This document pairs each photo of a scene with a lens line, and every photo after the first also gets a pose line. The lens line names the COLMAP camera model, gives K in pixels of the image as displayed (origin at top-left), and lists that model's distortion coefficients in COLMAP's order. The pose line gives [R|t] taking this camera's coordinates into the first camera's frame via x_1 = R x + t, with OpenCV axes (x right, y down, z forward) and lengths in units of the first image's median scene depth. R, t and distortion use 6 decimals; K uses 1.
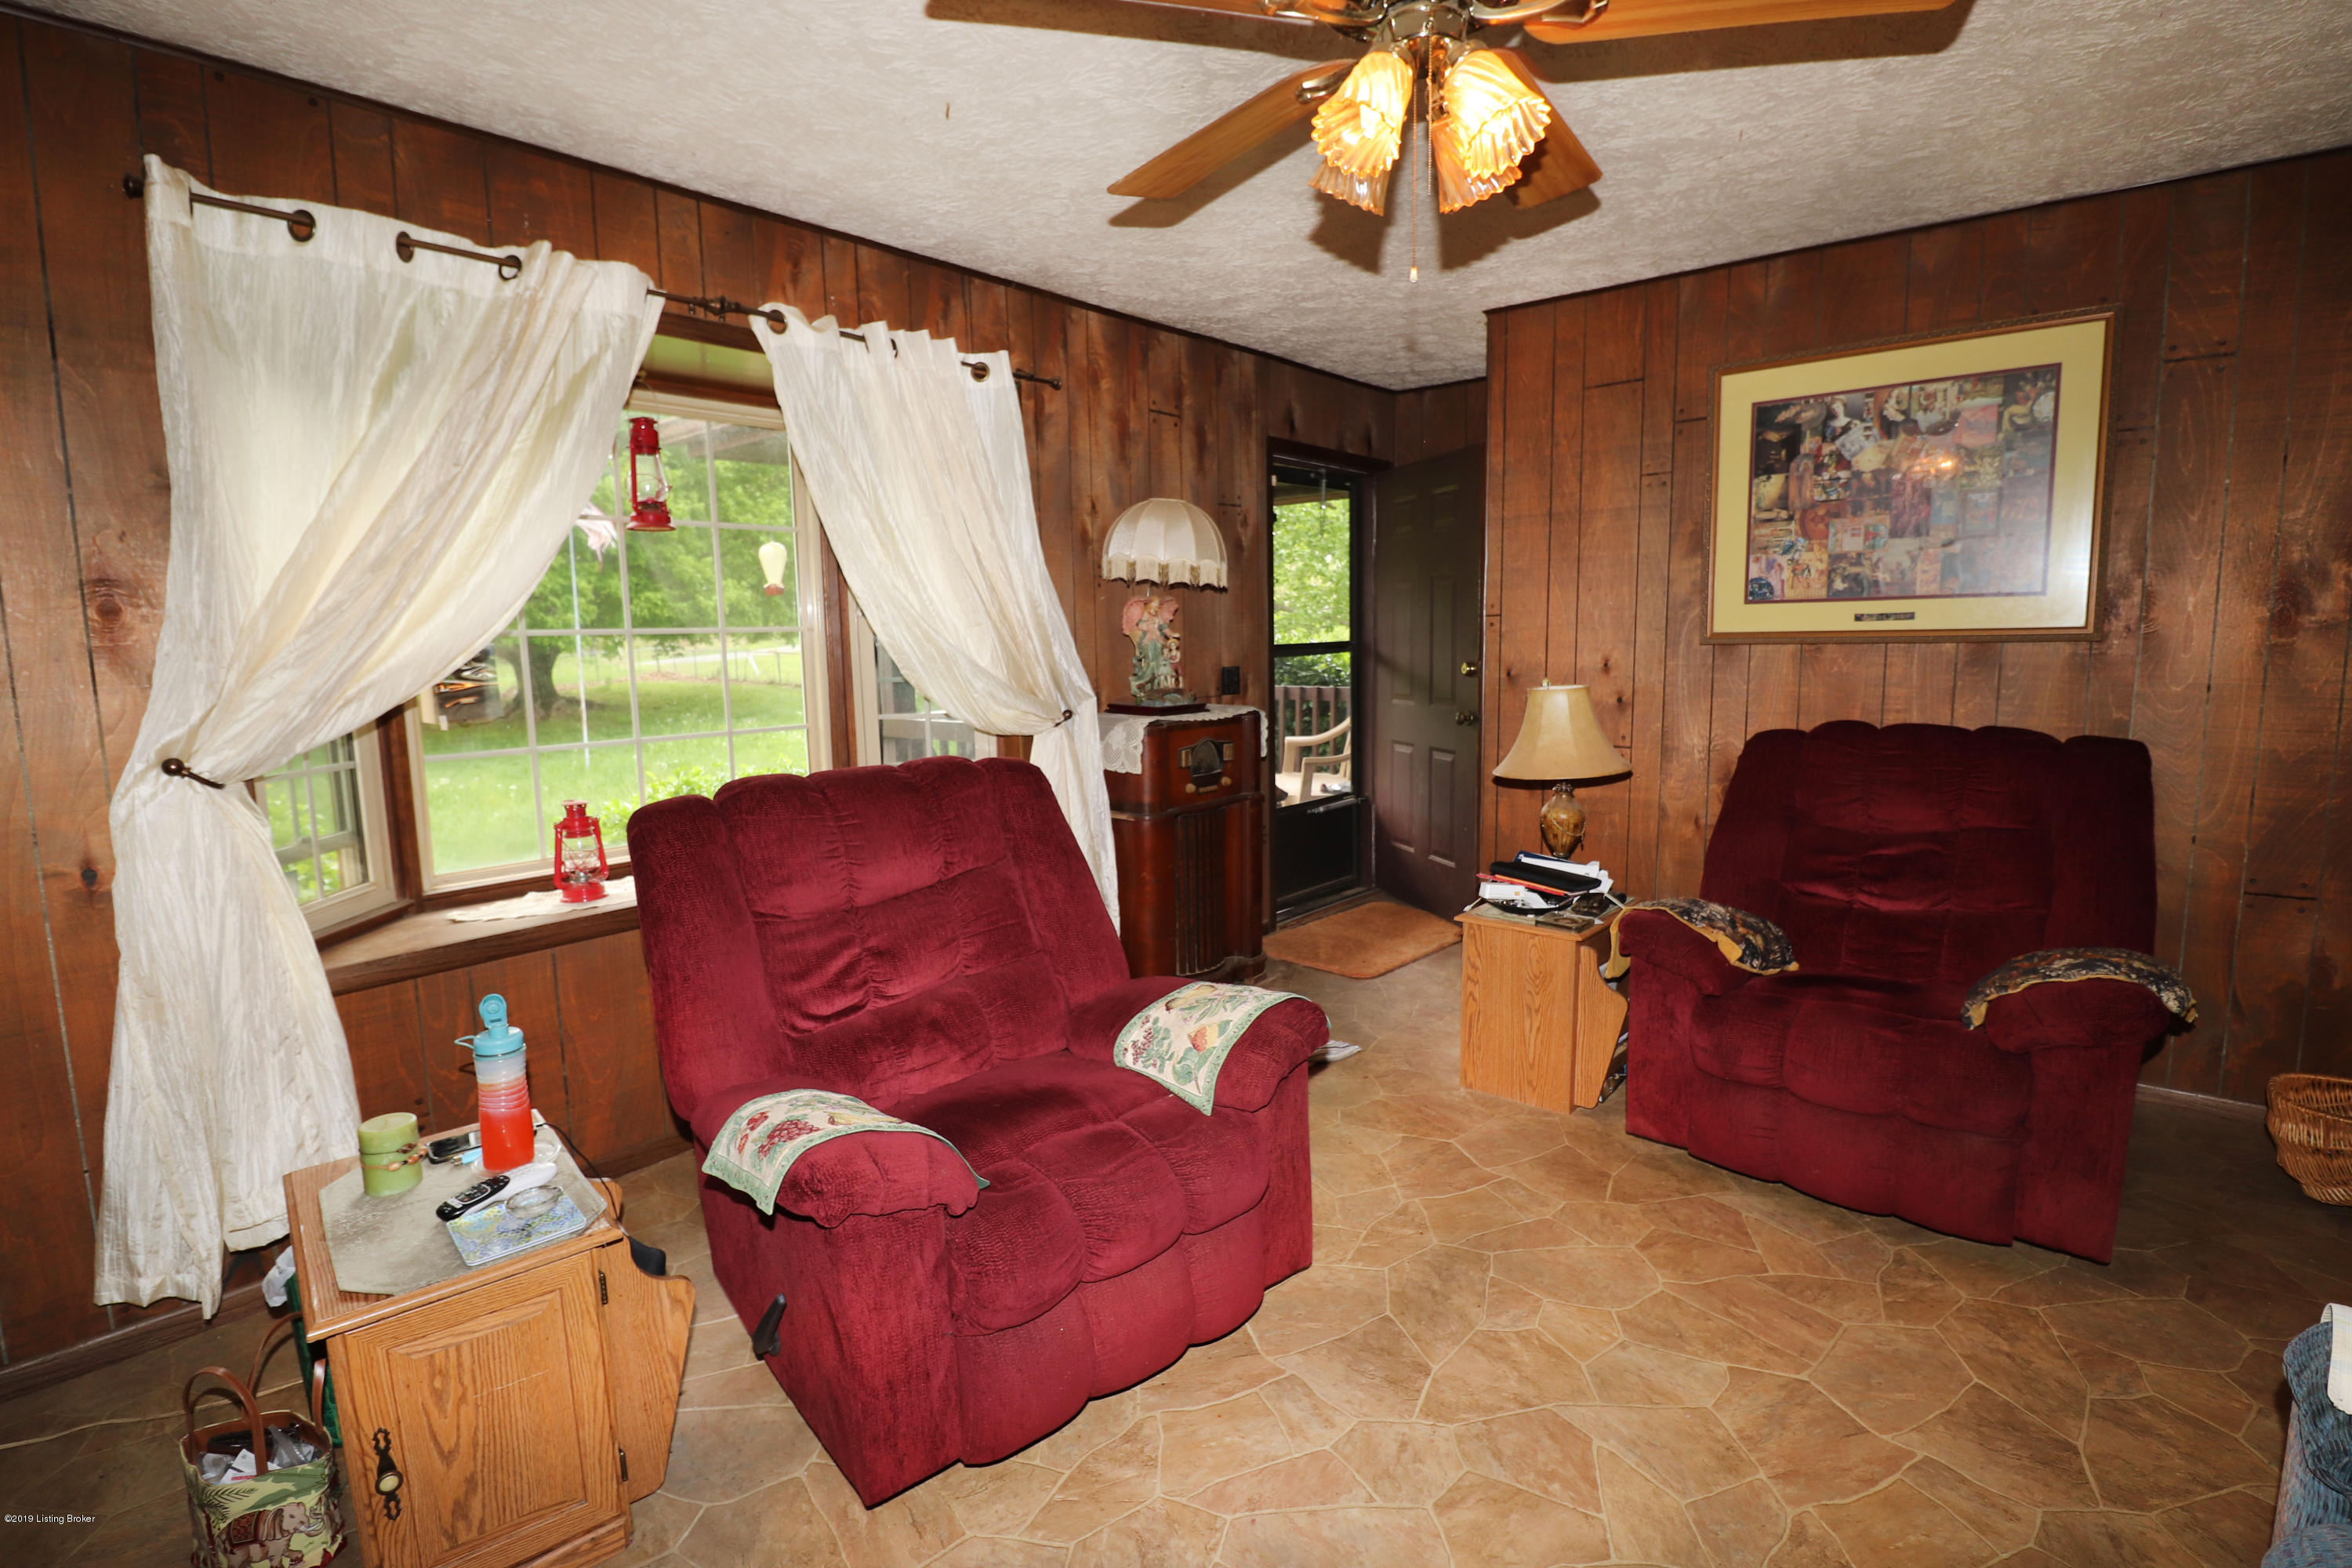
lens RADIAL K [[1135.0, 0, 1172.4], [0, 1135.0, 782.8], [0, 0, 1]] dist [-0.006005, -0.001156]
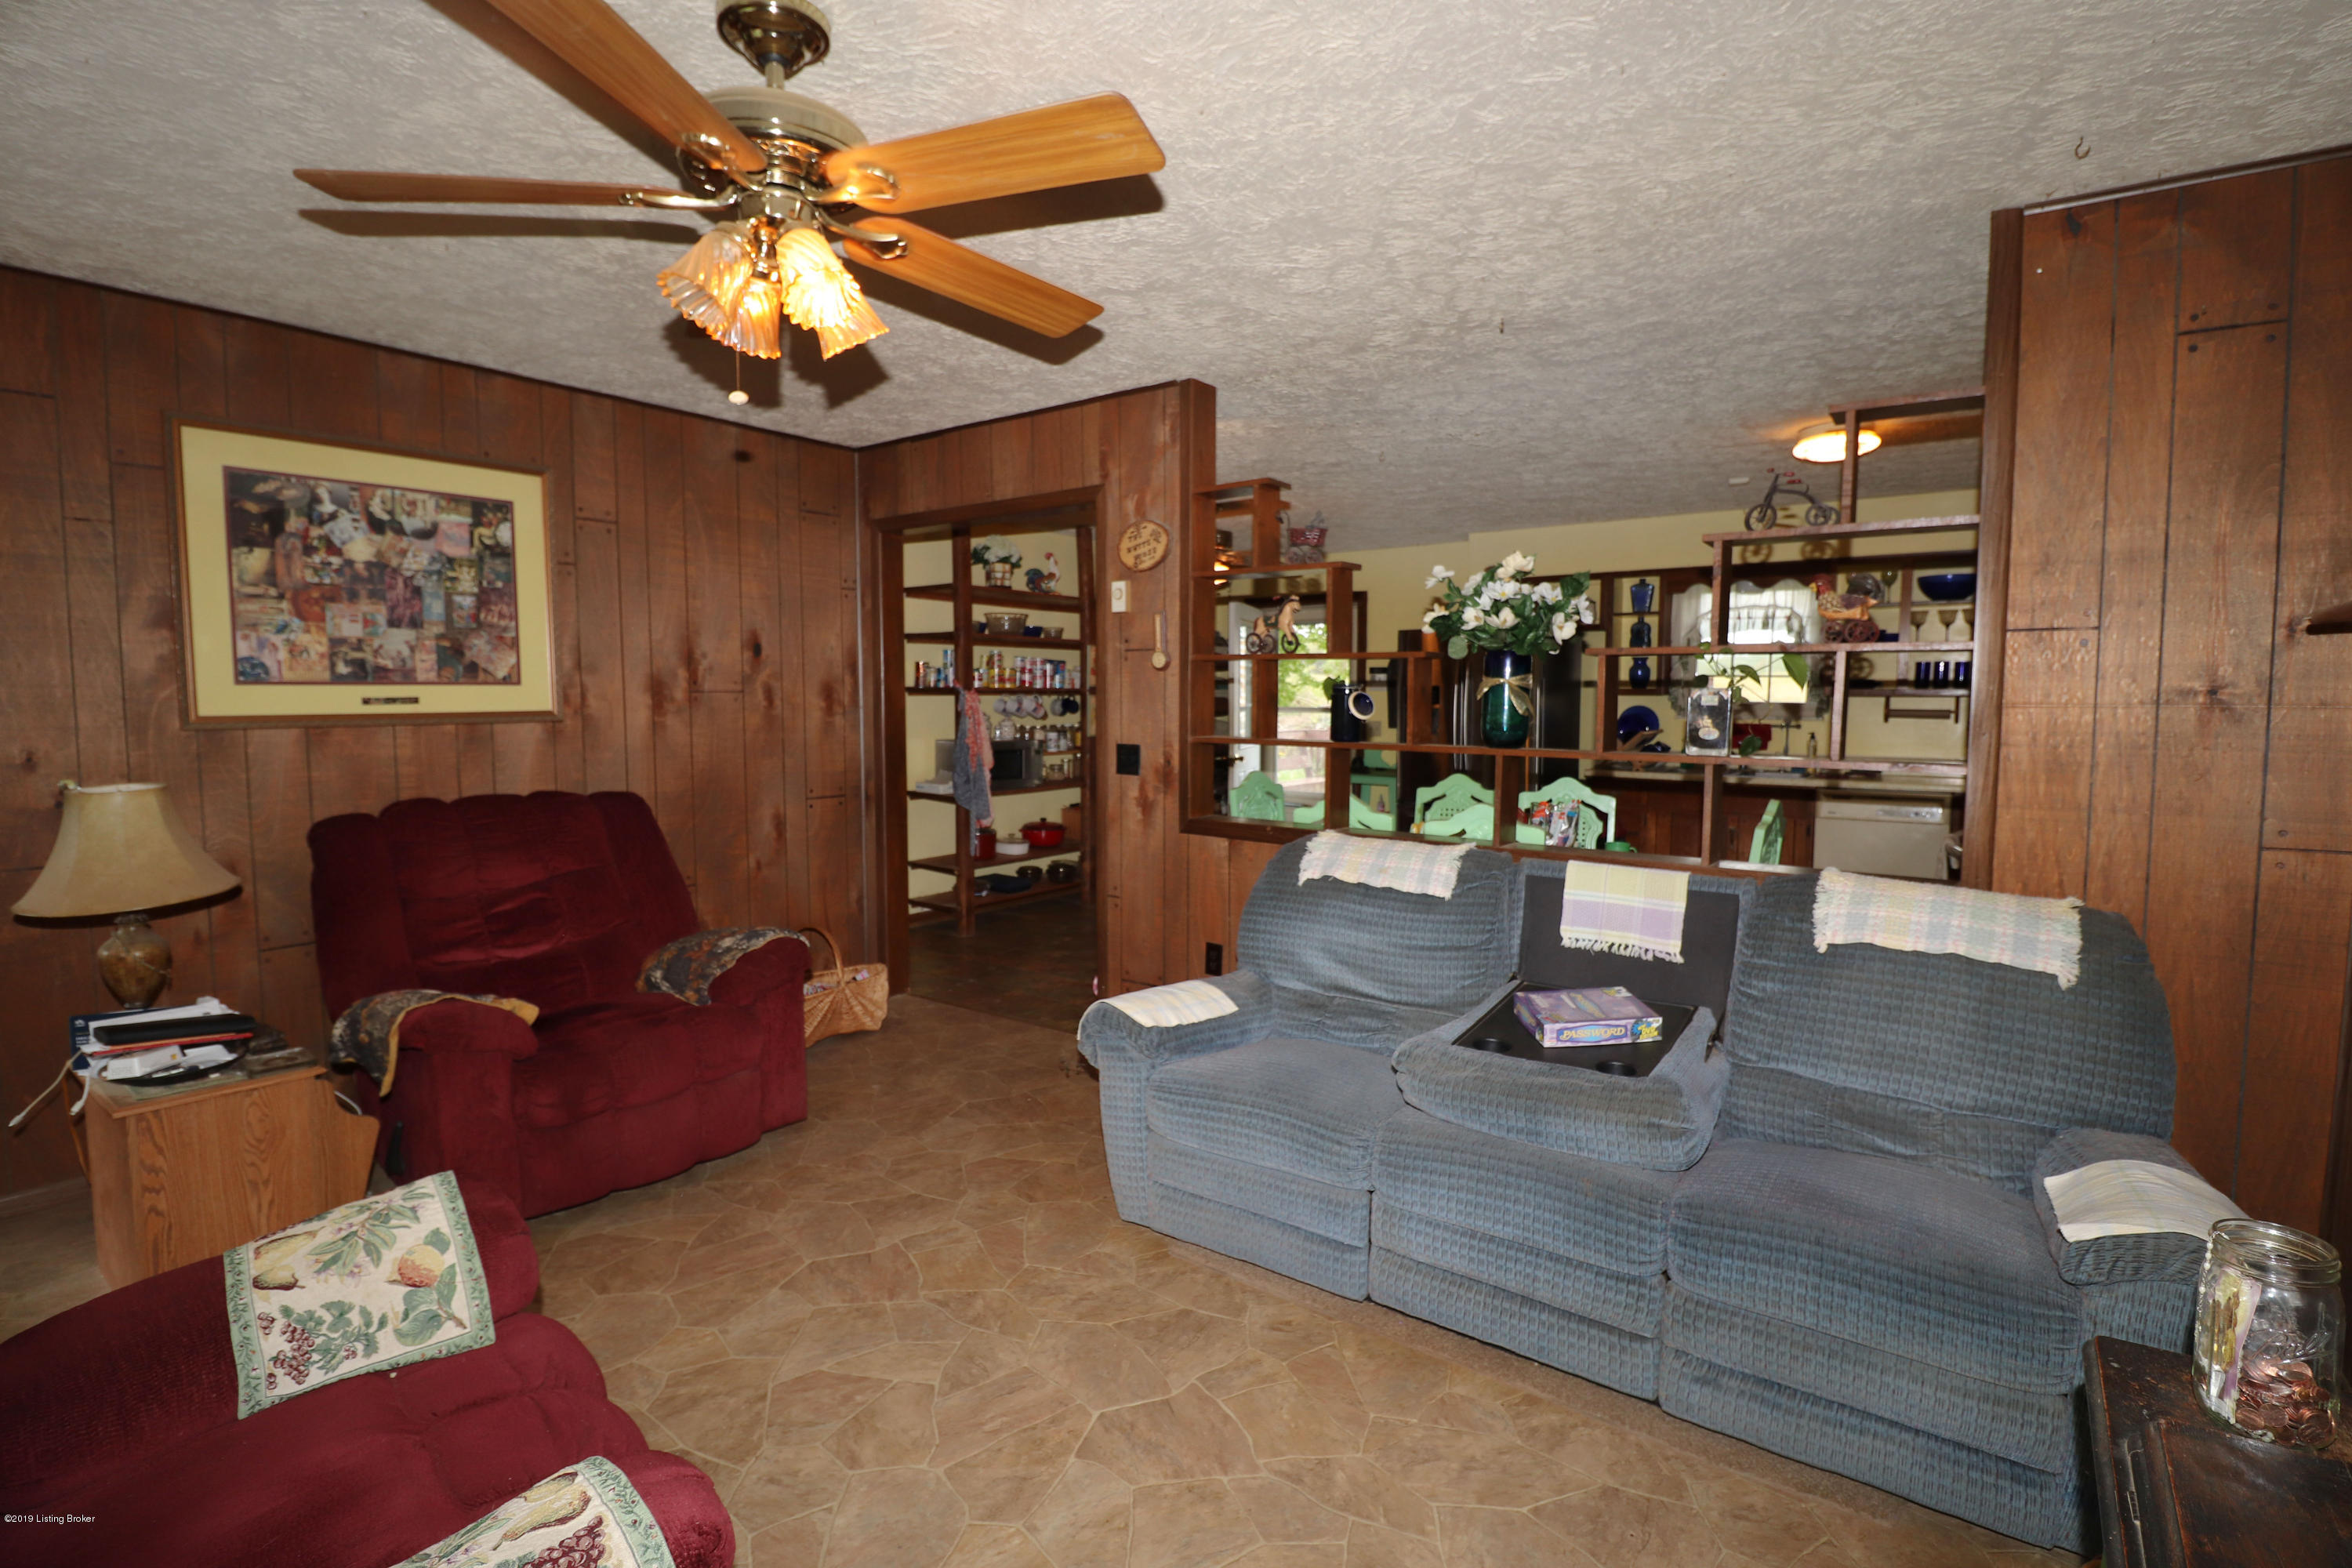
lens RADIAL K [[1135.0, 0, 1181.8], [0, 1135.0, 782.5], [0, 0, 1]] dist [-0.006005, -0.001156]
pose [[-0.081569, -0.061976, 0.994739, -0.487991], [0.131833, 0.988624, 0.072406, -0.049860], [-0.987910, 0.137046, -0.072471, 0.355028]]
